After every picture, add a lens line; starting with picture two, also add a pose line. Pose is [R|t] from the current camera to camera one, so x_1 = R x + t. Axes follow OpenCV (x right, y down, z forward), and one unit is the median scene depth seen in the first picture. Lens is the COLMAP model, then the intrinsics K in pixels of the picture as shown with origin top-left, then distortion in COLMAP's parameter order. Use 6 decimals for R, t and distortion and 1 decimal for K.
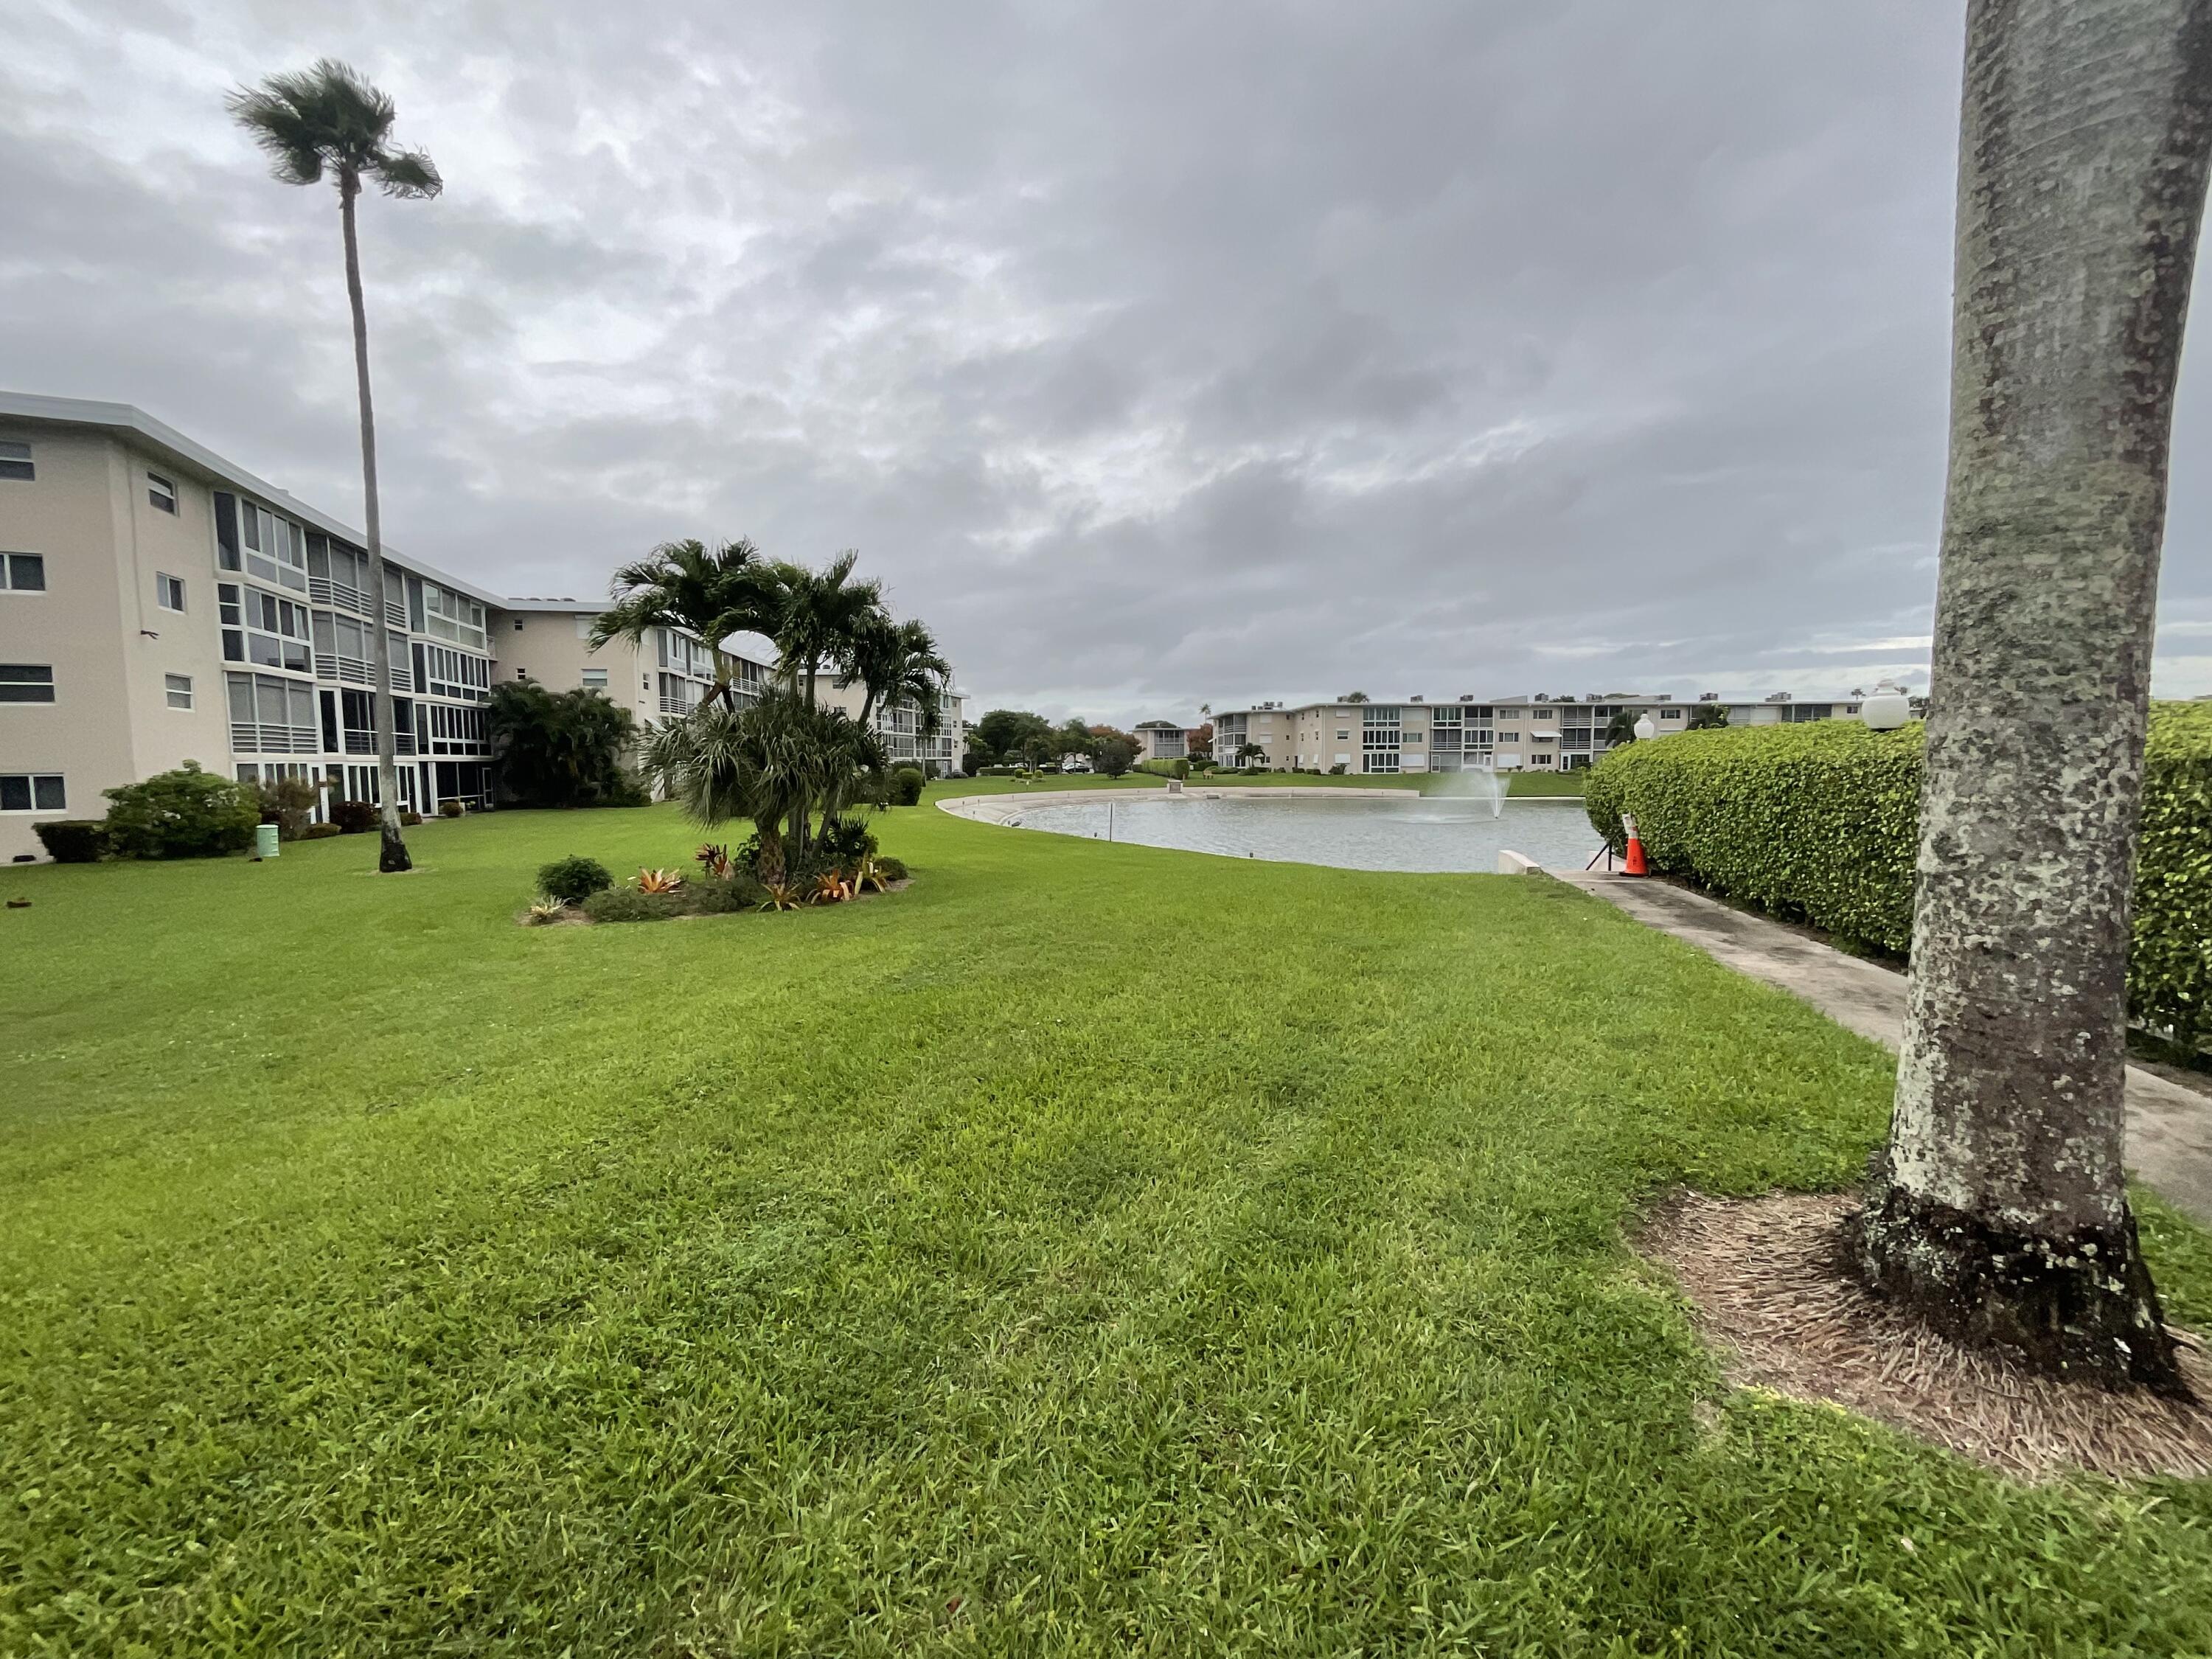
lens RADIAL K [[893.8, 0, 1107.7], [0, 893.8, 822.7], [0, 0, 1]] dist [-0.001846, 0.004868]
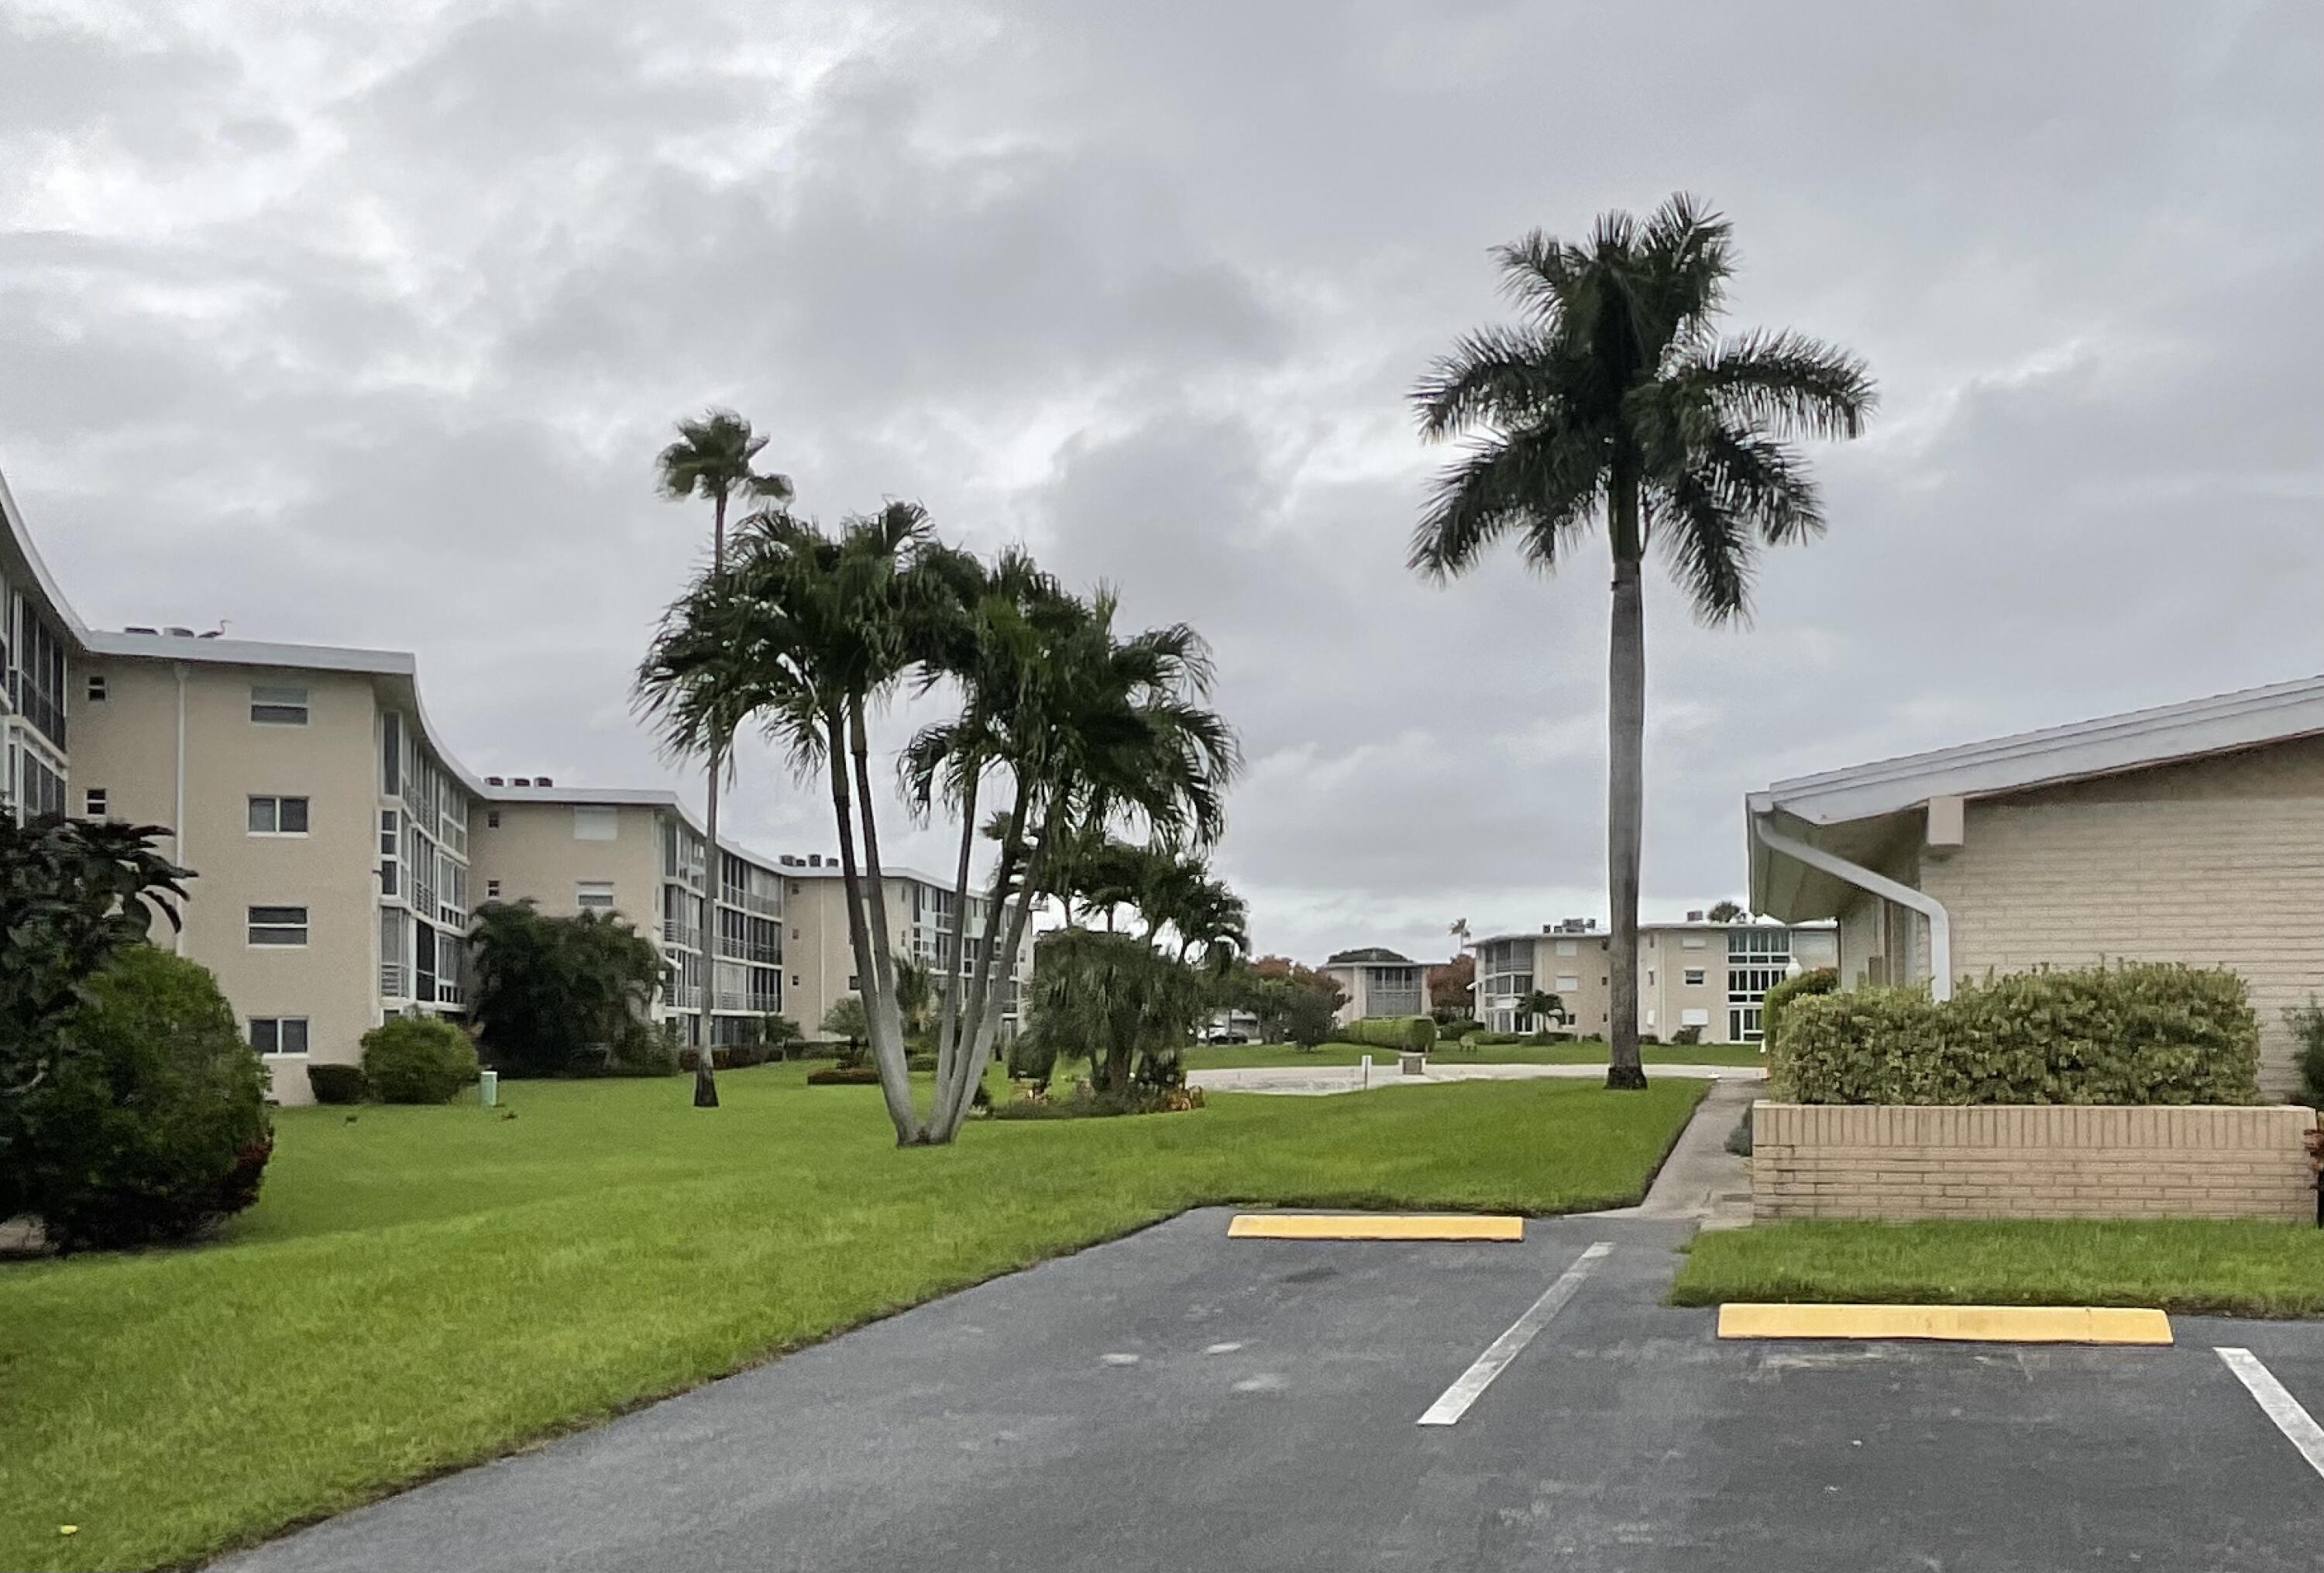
lens RADIAL K [[1948.1, 0, 1332.9], [0, 1948.1, 987.8], [0, 0, 1]] dist [0.073591, -0.217315]
pose [[0.999008, 0.002962, 0.044428, -0.073704], [0.001063, 0.995915, -0.090290, 0.055458], [-0.044514, 0.090247, 0.994924, -0.603528]]
